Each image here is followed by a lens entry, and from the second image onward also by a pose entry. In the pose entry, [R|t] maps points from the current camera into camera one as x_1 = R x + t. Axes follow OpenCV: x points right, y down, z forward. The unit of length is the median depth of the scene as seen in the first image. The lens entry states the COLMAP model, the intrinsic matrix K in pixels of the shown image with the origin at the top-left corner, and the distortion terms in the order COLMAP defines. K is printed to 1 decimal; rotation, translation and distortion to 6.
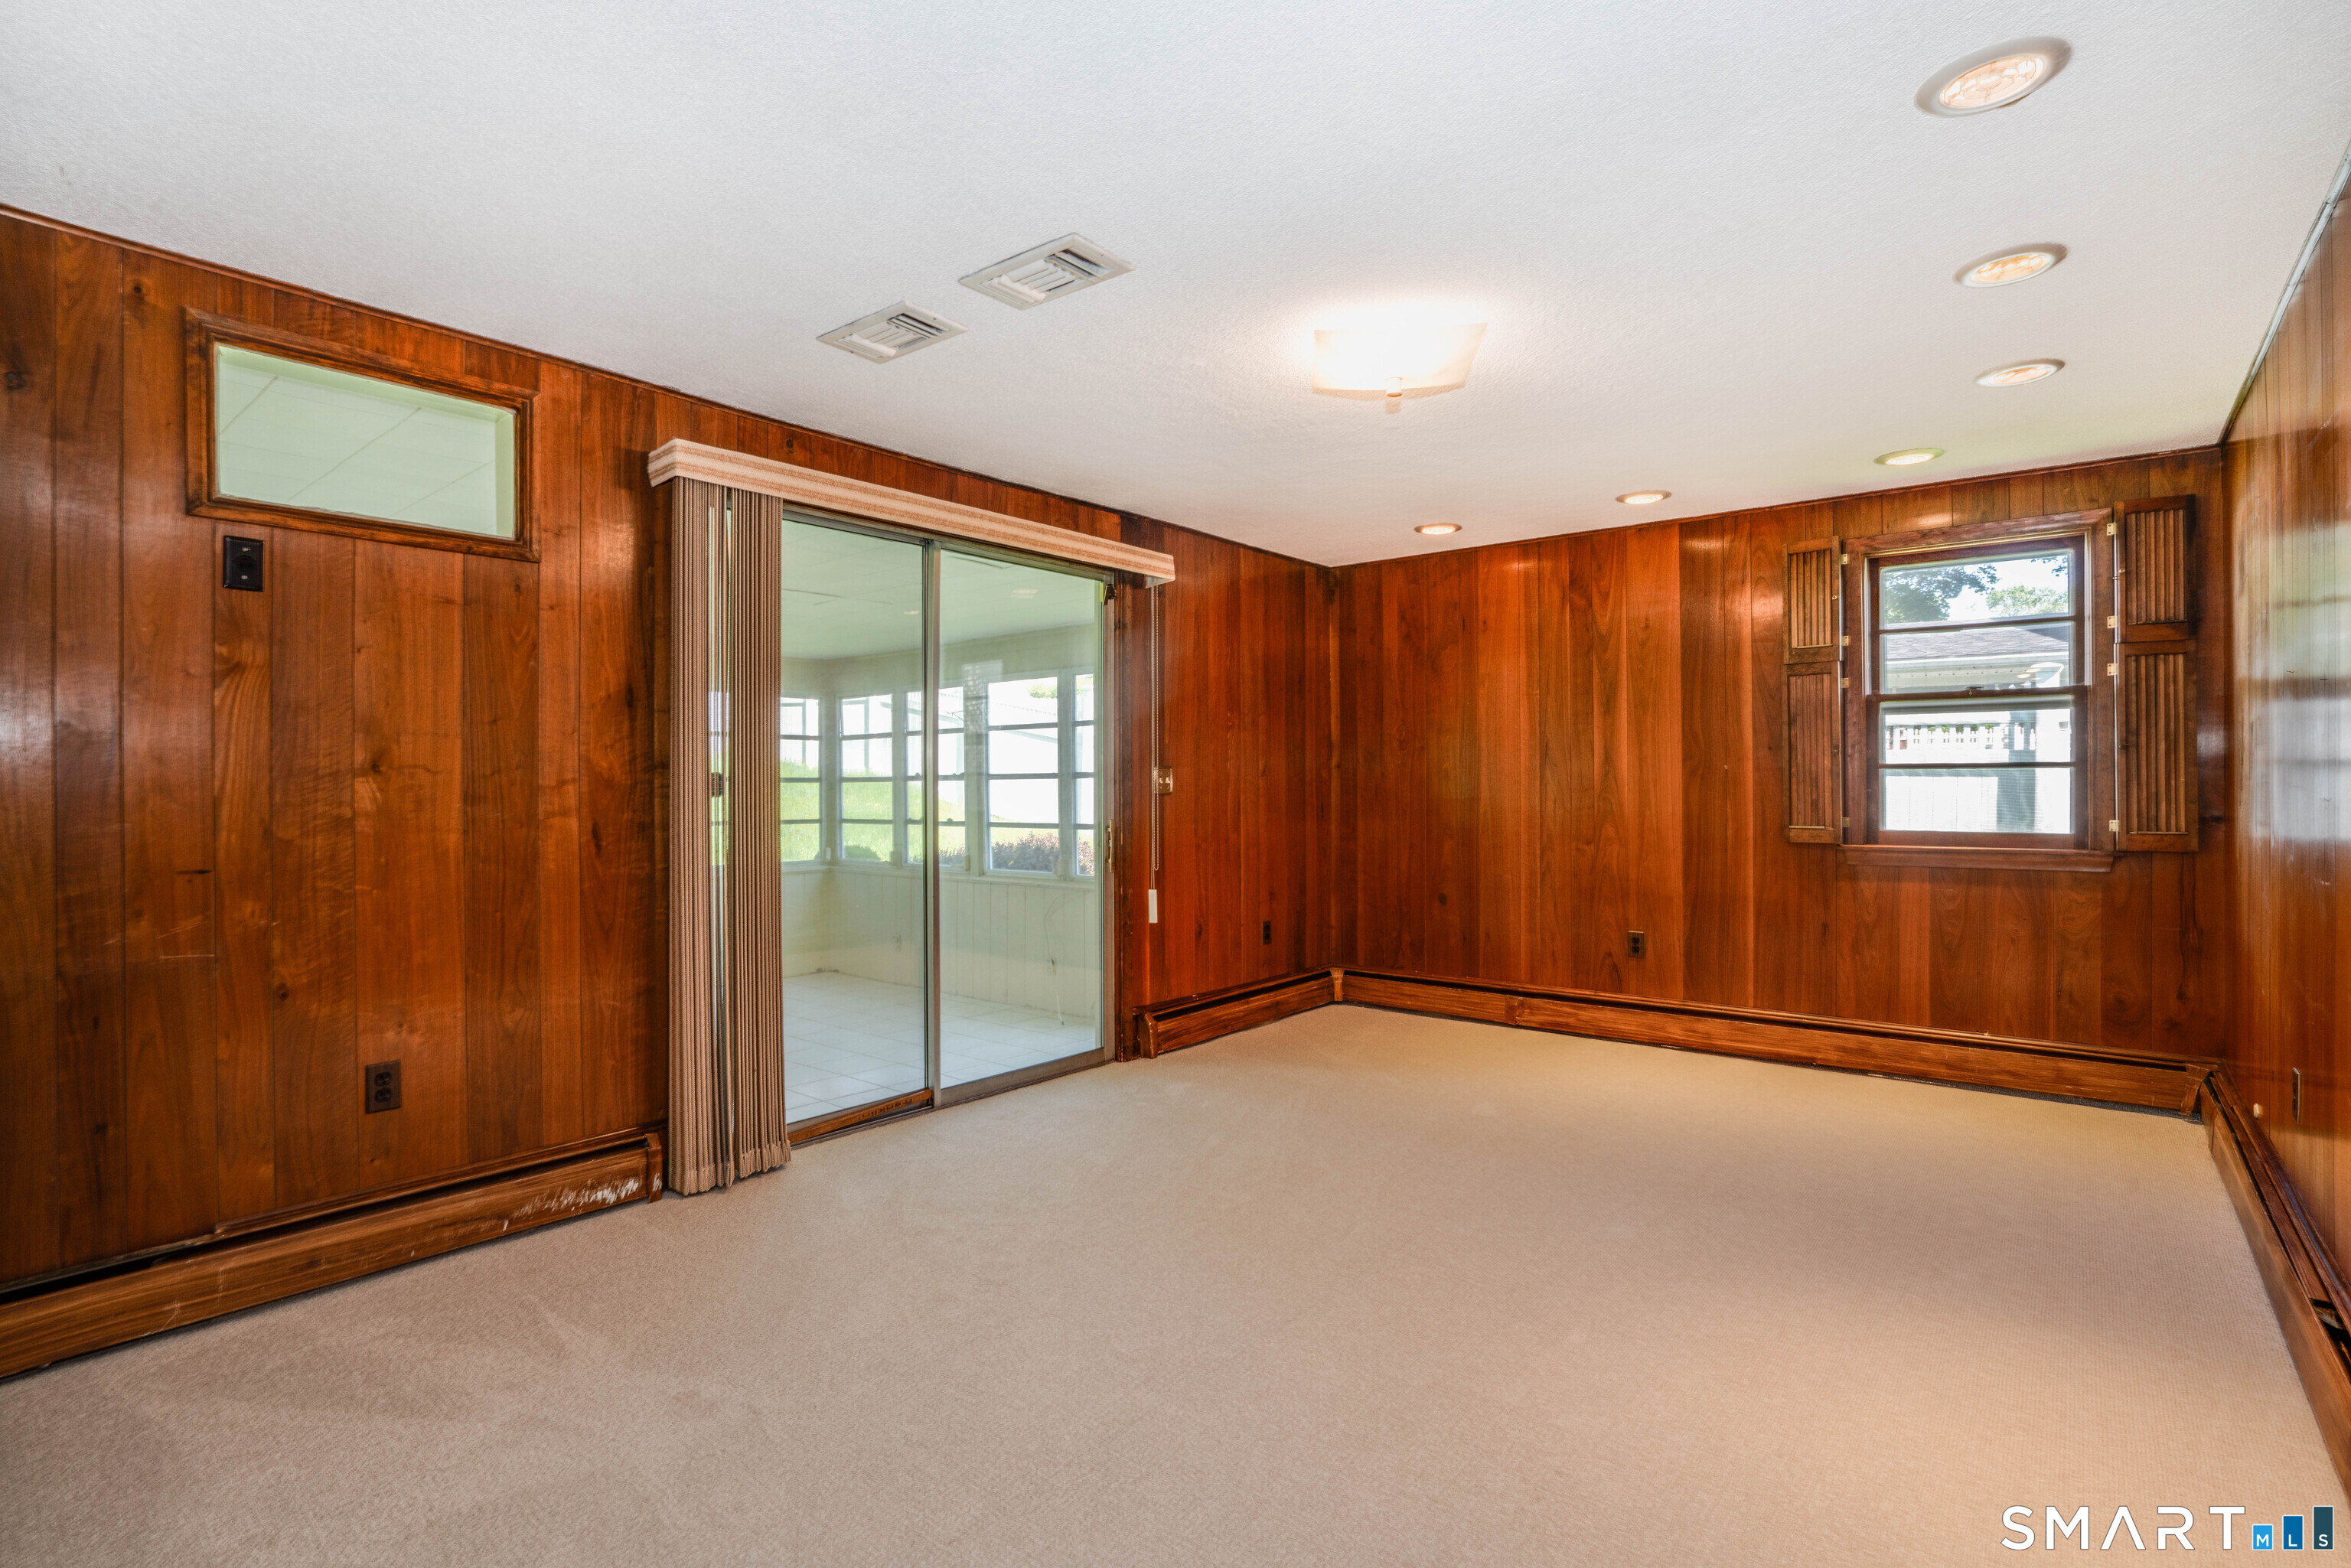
lens RADIAL K [[1199.1, 0, 1175.5], [0, 1199.1, 784.0], [0, 0, 1]] dist [-0.055315, 0.033546]
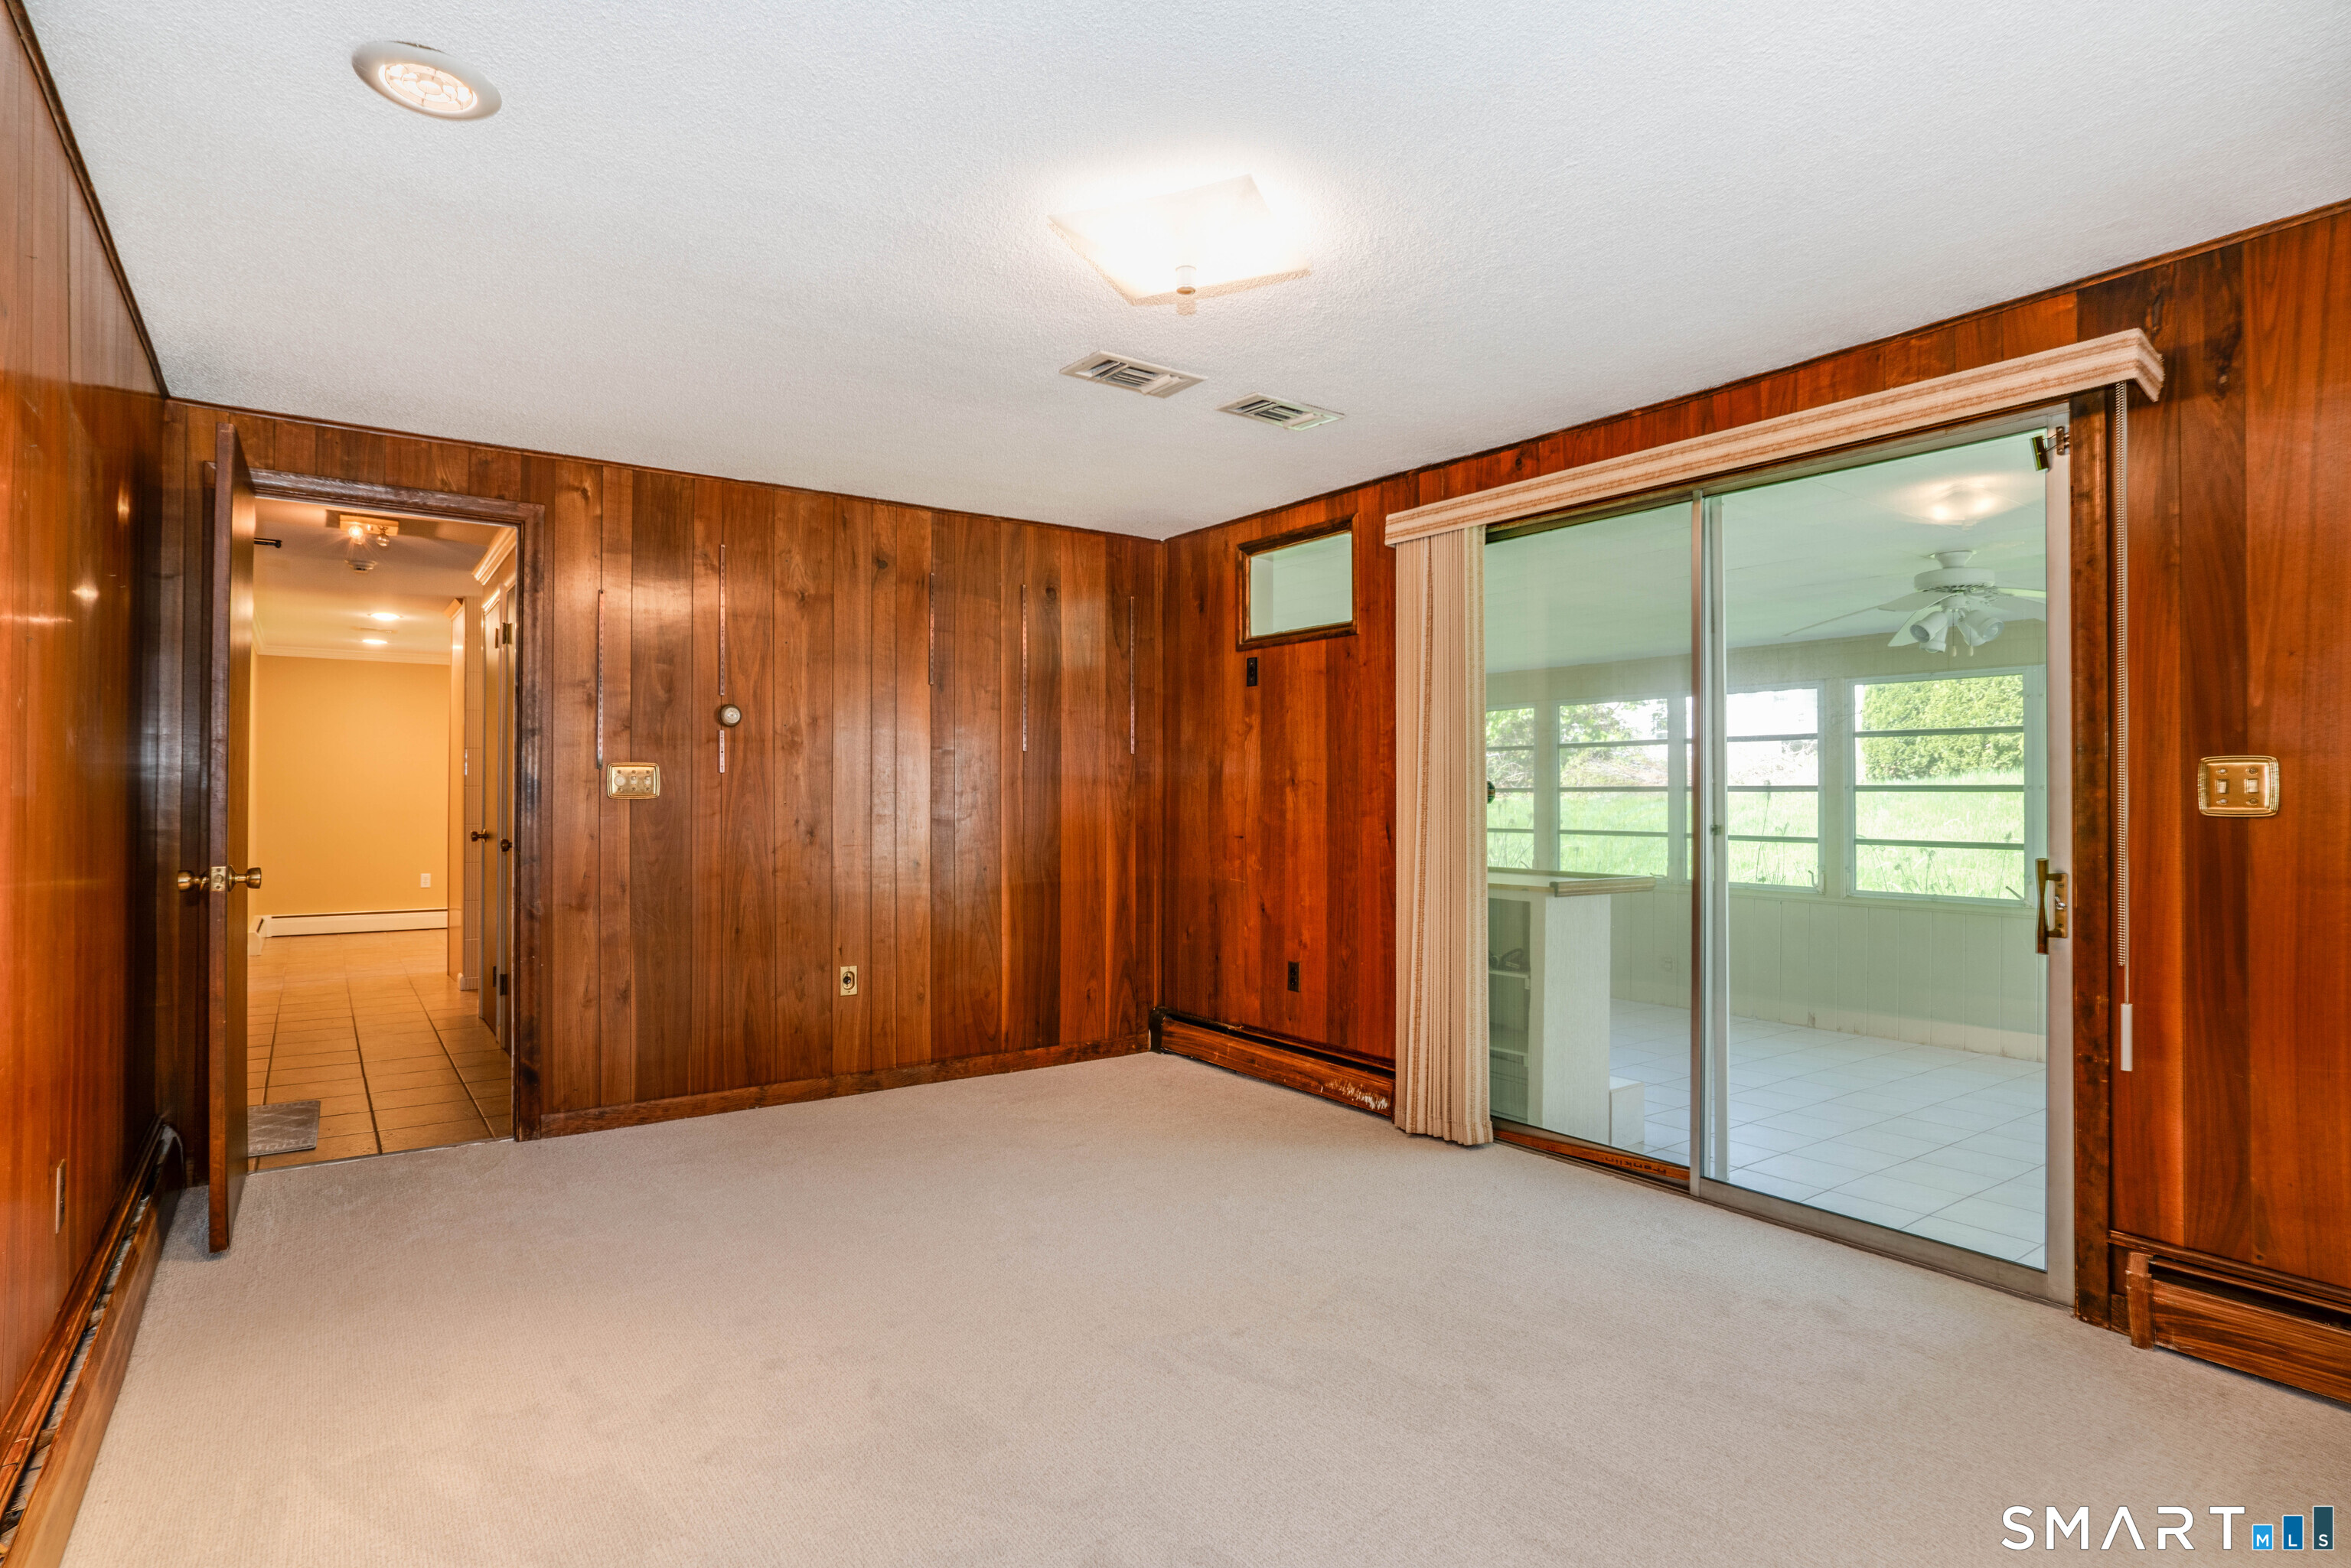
lens RADIAL K [[1199.1, 0, 1175.5], [0, 1199.1, 784.0], [0, 0, 1]] dist [-0.055315, 0.033546]
pose [[-0.277484, -0.008173, -0.960695, 0.795069], [-0.004792, 0.999963, -0.007123, 0.002049], [0.960718, 0.002627, -0.277513, 1.061637]]
